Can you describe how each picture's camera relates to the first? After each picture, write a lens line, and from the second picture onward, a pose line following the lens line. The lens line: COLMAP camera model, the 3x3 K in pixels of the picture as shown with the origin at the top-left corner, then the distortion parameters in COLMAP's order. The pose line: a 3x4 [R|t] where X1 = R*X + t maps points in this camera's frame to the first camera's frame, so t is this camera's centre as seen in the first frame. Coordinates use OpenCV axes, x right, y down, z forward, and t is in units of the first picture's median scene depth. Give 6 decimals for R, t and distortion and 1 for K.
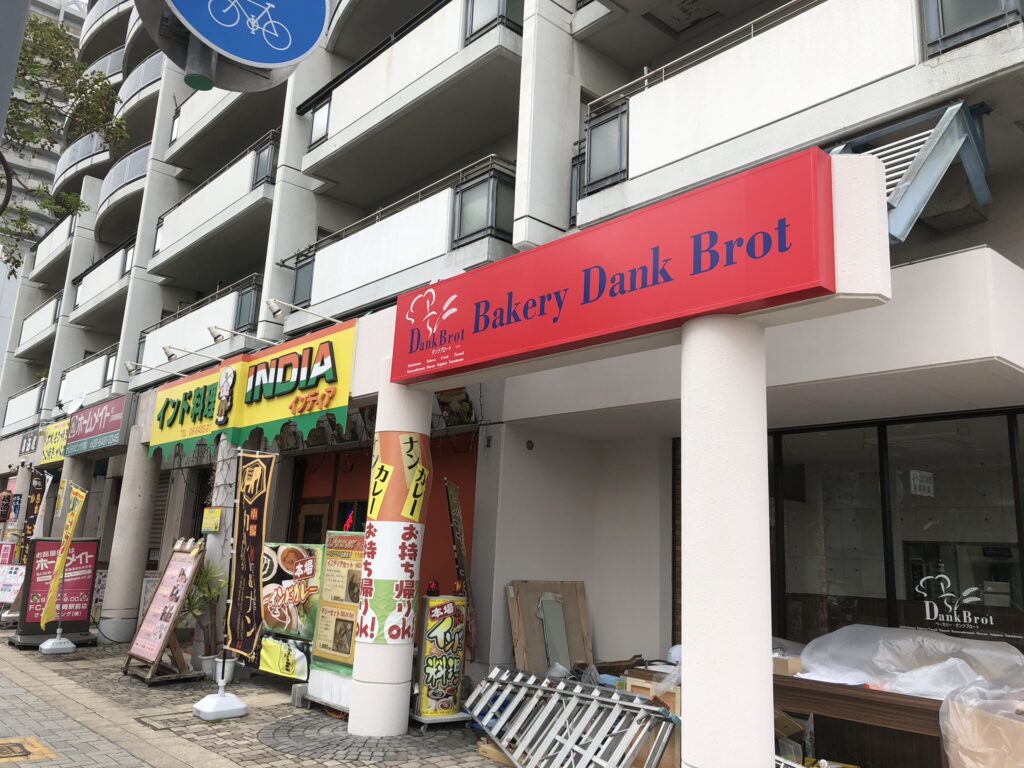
lens RADIAL K [[840.8, 0, 488.4], [0, 840.8, 367.6], [0, 0, 1]] dist [0.056422, -0.085371]
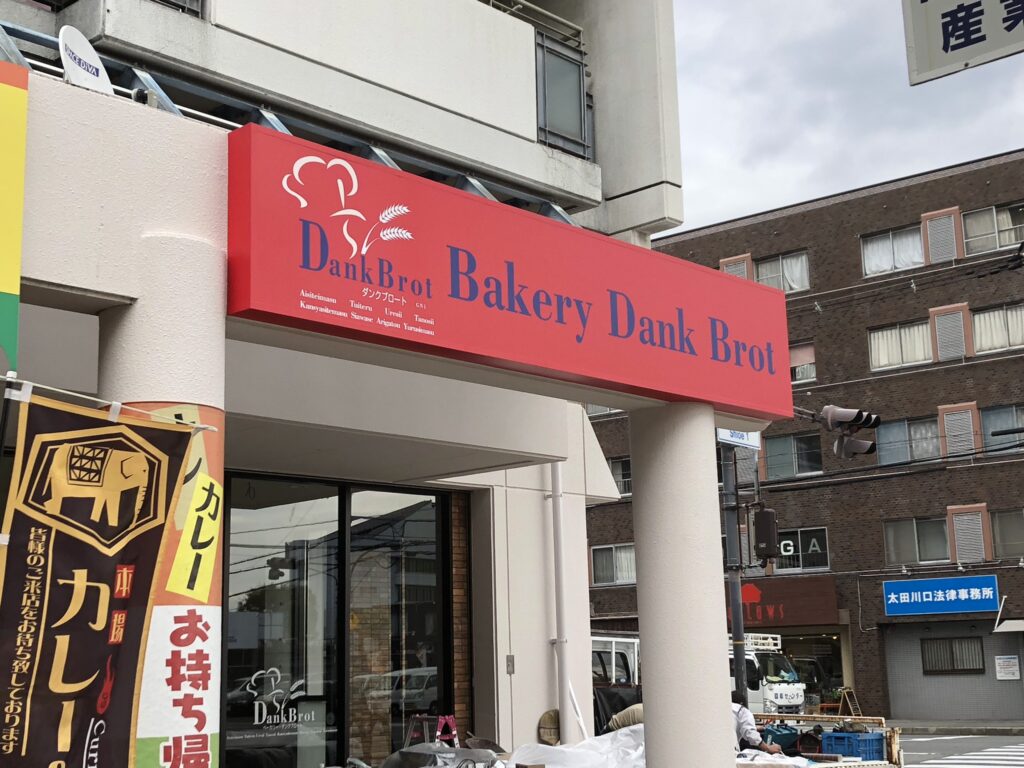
lens RADIAL K [[1471.1, 0, 512.0], [0, 1471.1, 384.0], [0, 0, 1]] dist [0.204847, -0.867766]
pose [[-0.120863, 0.145038, 0.982016, -0.979415], [-0.203923, 0.964542, -0.167555, 0.174323], [-0.971498, -0.220507, -0.087001, 0.974316]]
